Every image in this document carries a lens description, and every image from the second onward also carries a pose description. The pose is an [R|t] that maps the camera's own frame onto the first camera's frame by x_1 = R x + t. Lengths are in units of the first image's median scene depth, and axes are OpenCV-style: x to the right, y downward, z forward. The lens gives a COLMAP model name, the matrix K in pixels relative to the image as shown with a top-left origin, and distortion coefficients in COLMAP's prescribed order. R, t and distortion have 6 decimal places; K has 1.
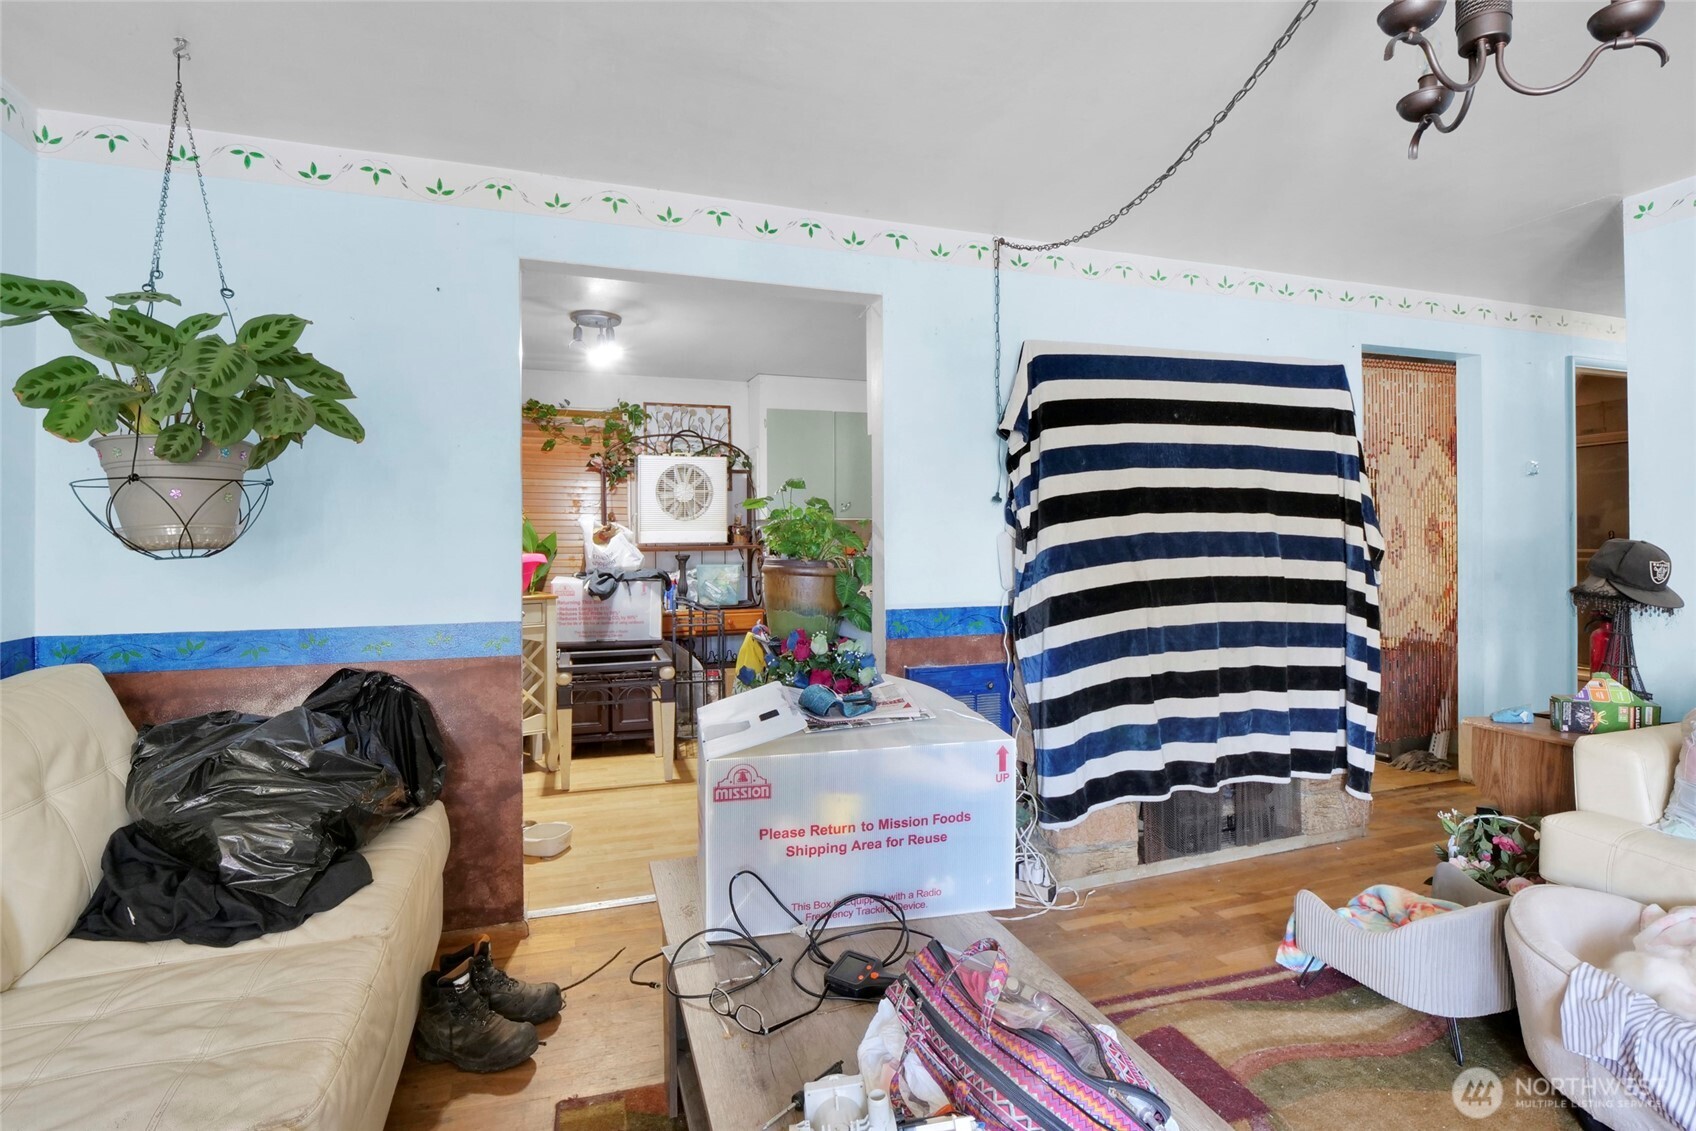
lens RADIAL K [[835.1, 0, 844.0], [0, 835.1, 539.1], [0, 0, 1]] dist [-0.021794, -0.000534]
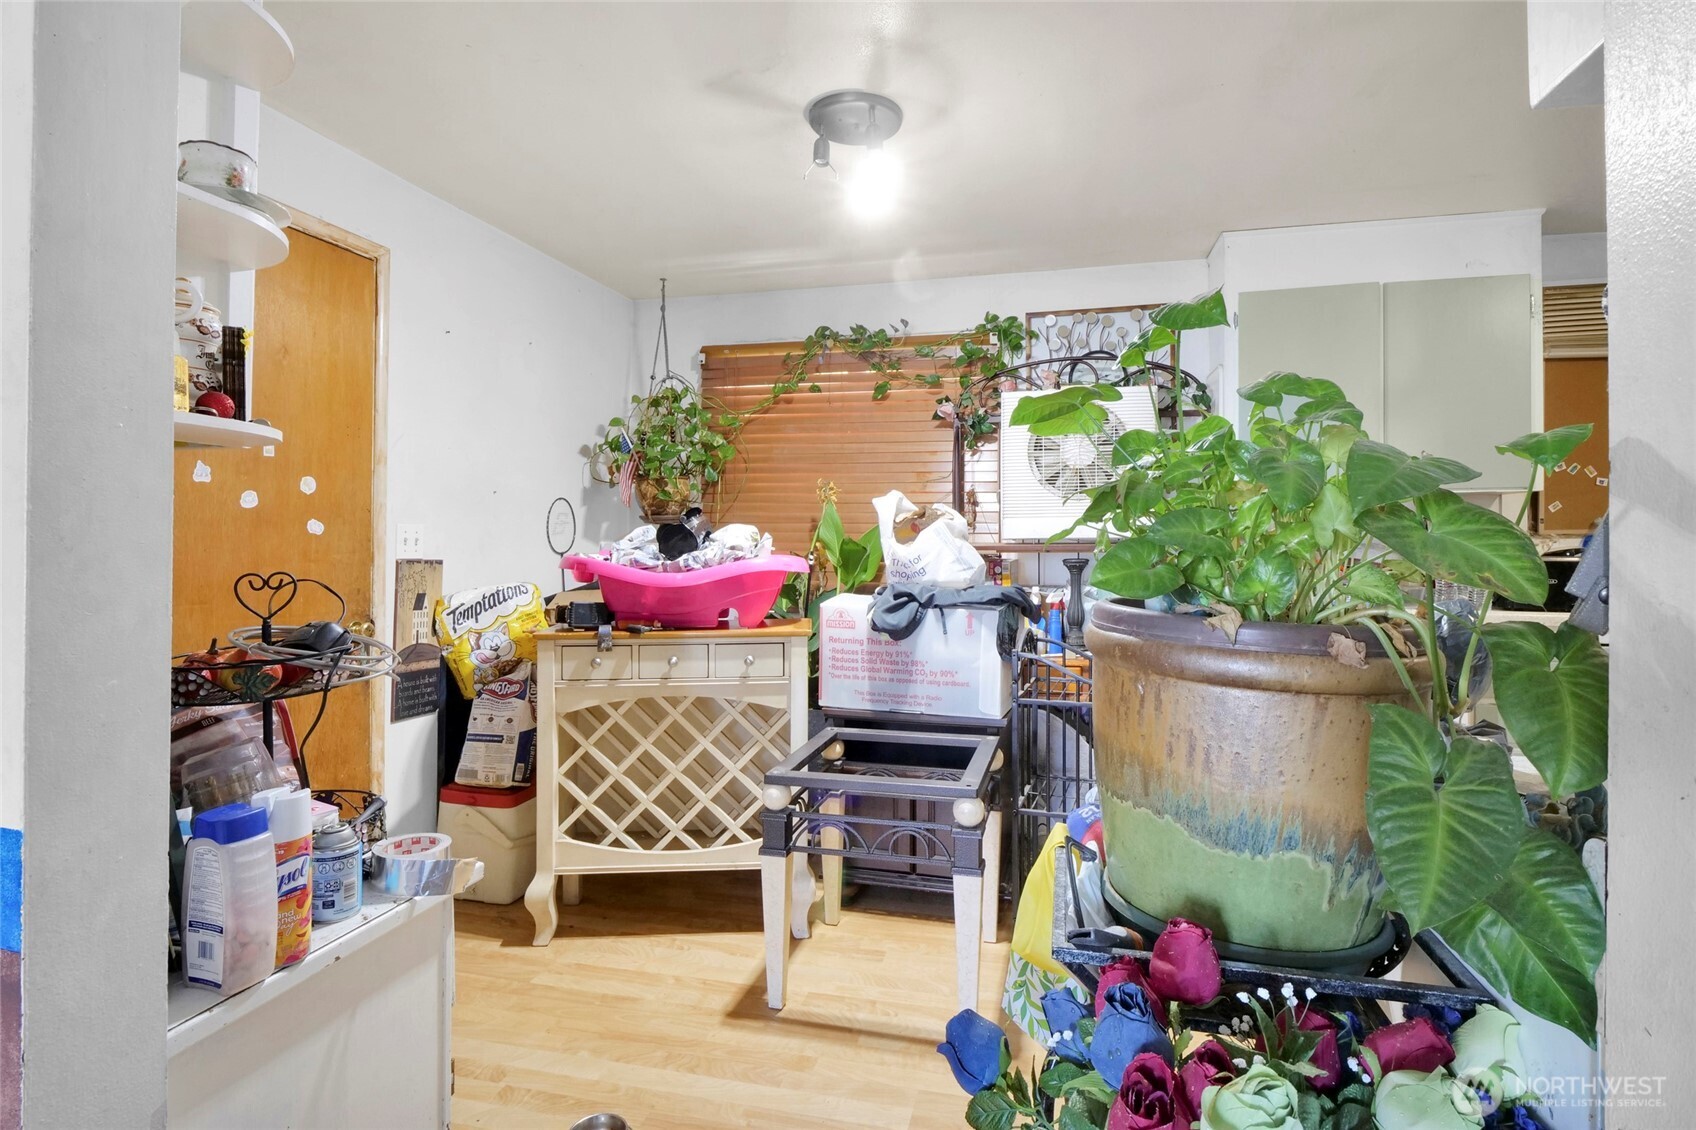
lens RADIAL K [[833.0, 0, 854.2], [0, 833.0, 526.0], [0, 0, 1]] dist [-0.004053, -0.000730]
pose [[0.832456, 0.000511, -0.554090, -0.001612], [-0.004565, 0.999972, -0.005936, -0.000343], [0.554072, 0.007470, 0.832435, 0.499126]]
